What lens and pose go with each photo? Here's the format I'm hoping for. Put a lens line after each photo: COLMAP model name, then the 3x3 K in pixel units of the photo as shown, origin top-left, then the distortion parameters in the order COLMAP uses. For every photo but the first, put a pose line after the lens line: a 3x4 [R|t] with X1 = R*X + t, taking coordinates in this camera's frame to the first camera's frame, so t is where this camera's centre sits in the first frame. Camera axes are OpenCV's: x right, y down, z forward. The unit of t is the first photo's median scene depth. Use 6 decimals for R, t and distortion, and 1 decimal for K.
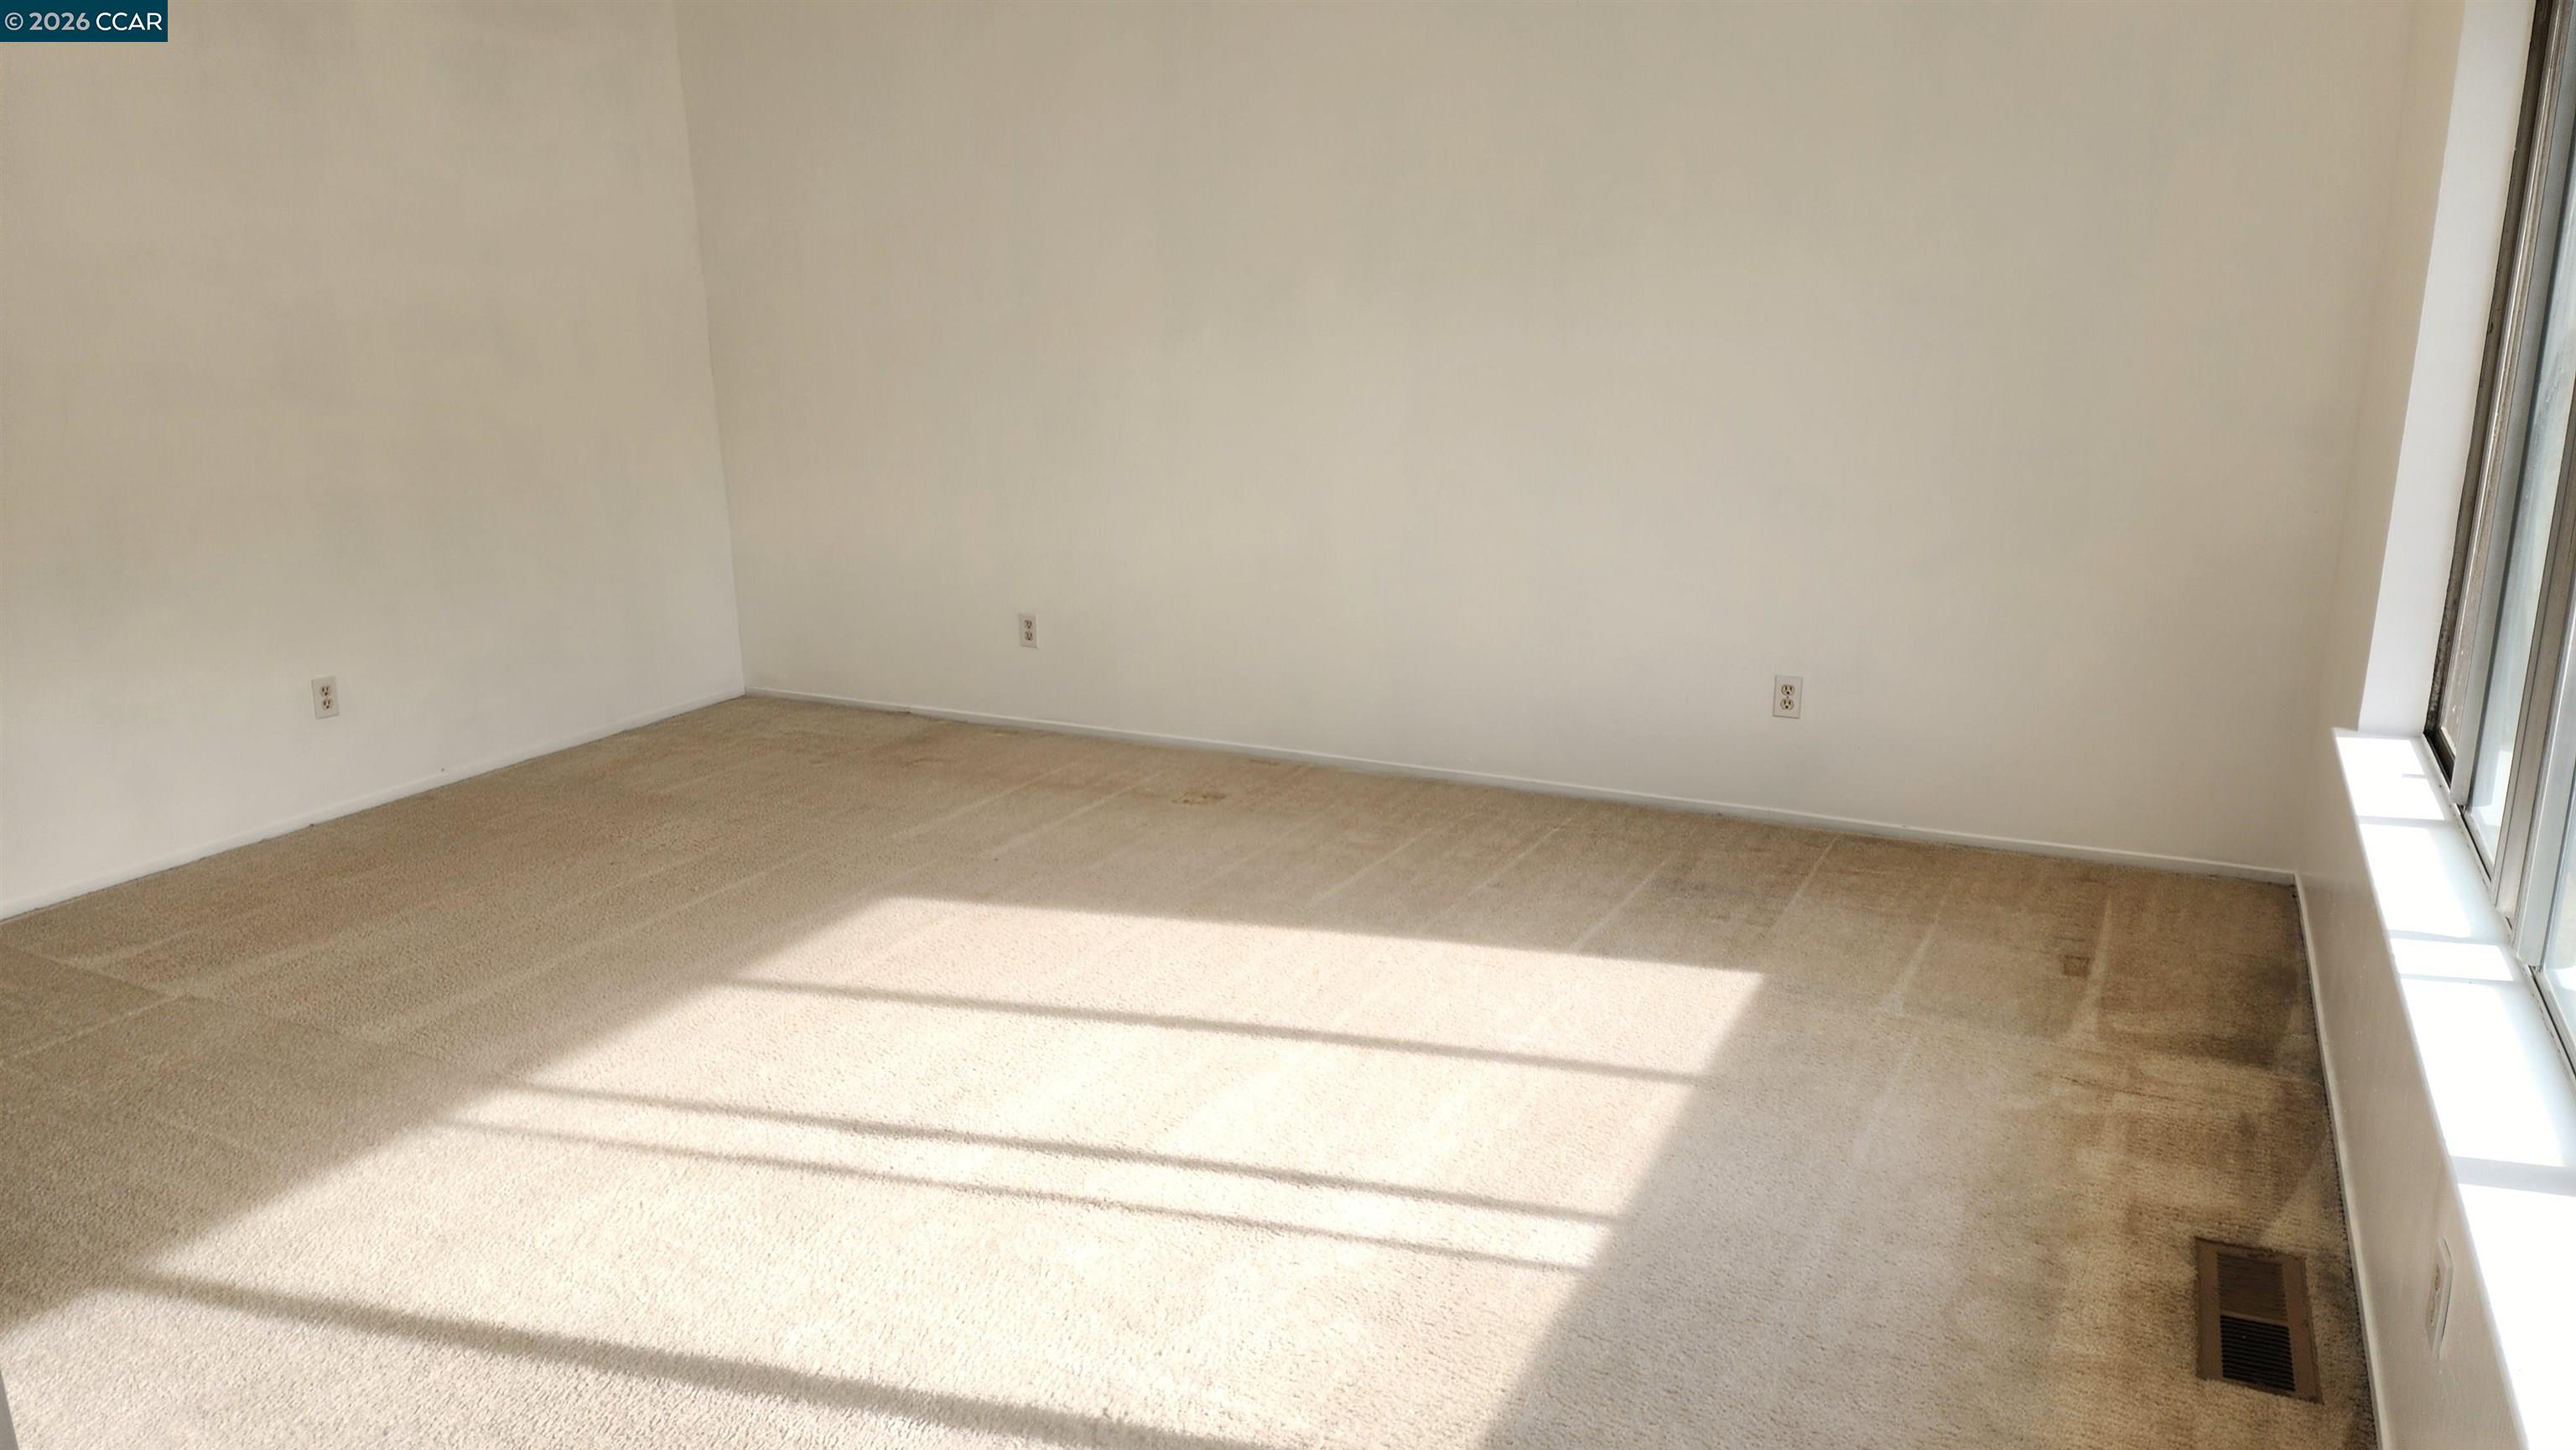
lens RADIAL K [[1748.9, 0, 1298.1], [0, 1748.9, 705.8], [0, 0, 1]] dist [0.083492, -0.082841]
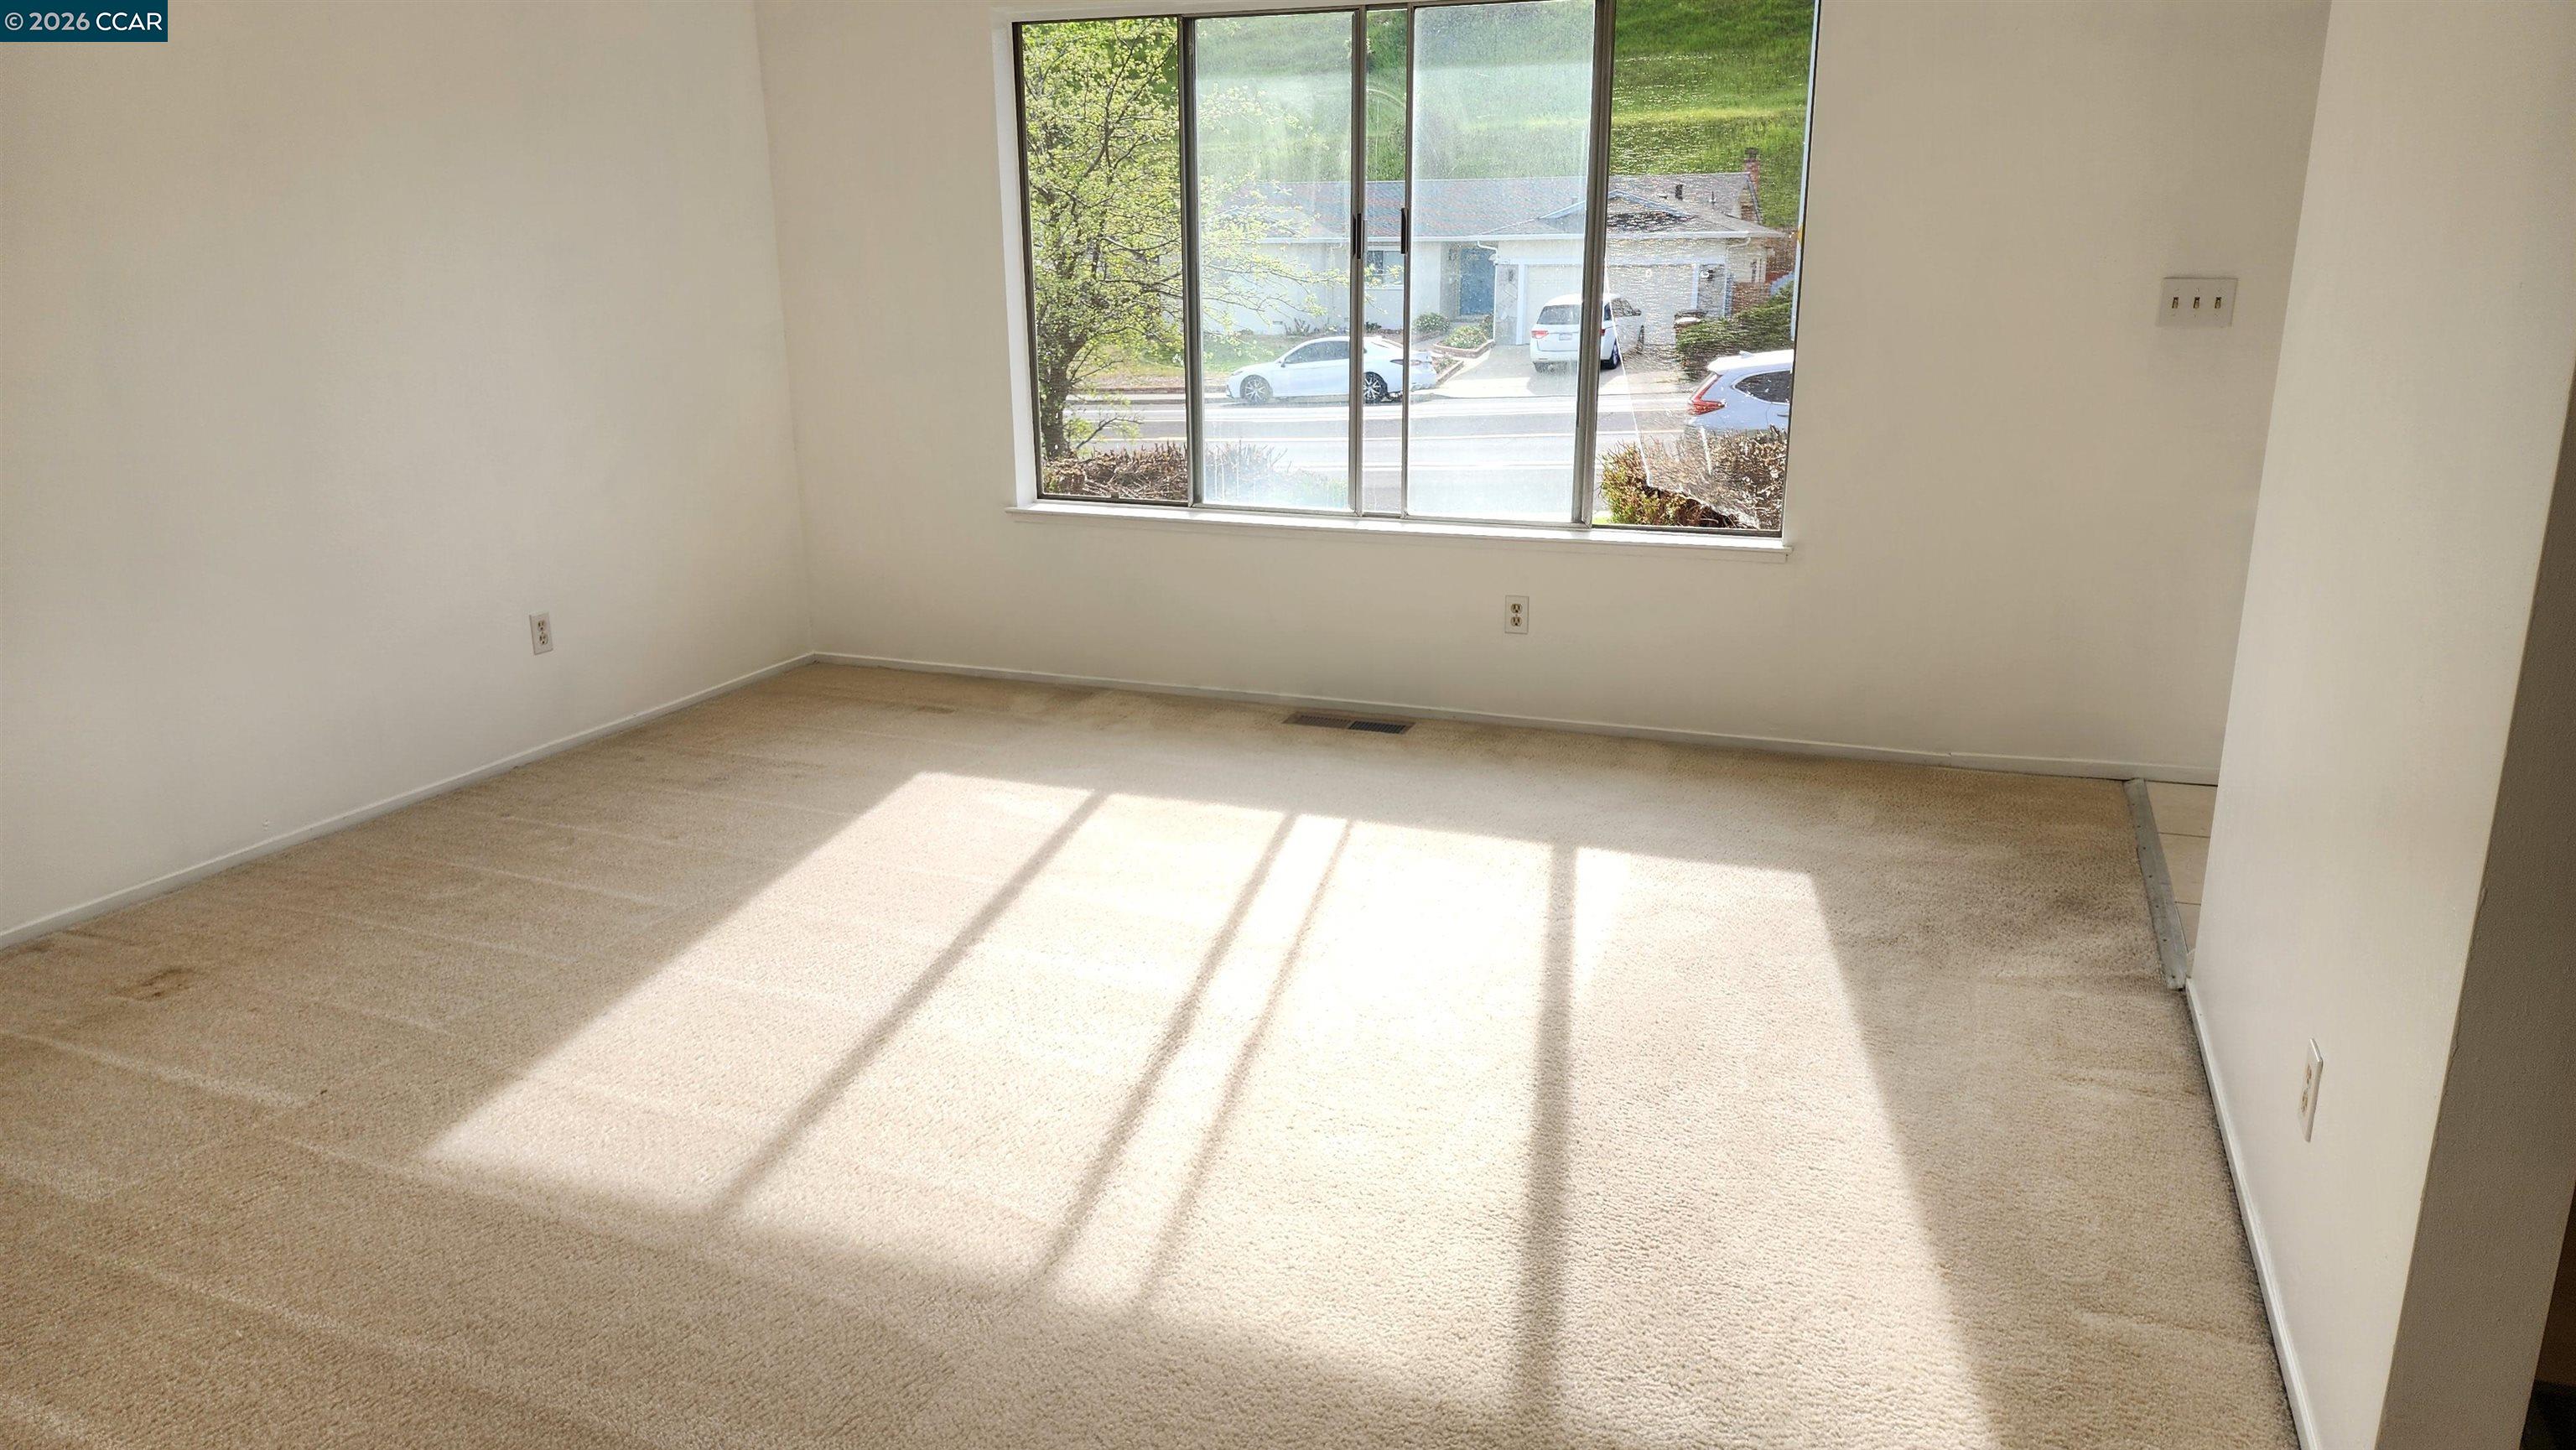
lens RADIAL K [[1748.9, 0, 1298.1], [0, 1748.9, 705.8], [0, 0, 1]] dist [0.083492, -0.082841]
pose [[-0.120383, -0.208538, 0.970577, -1.037336], [0.264773, 0.935527, 0.233847, -0.118825], [-0.956767, 0.285134, -0.057406, 0.873982]]
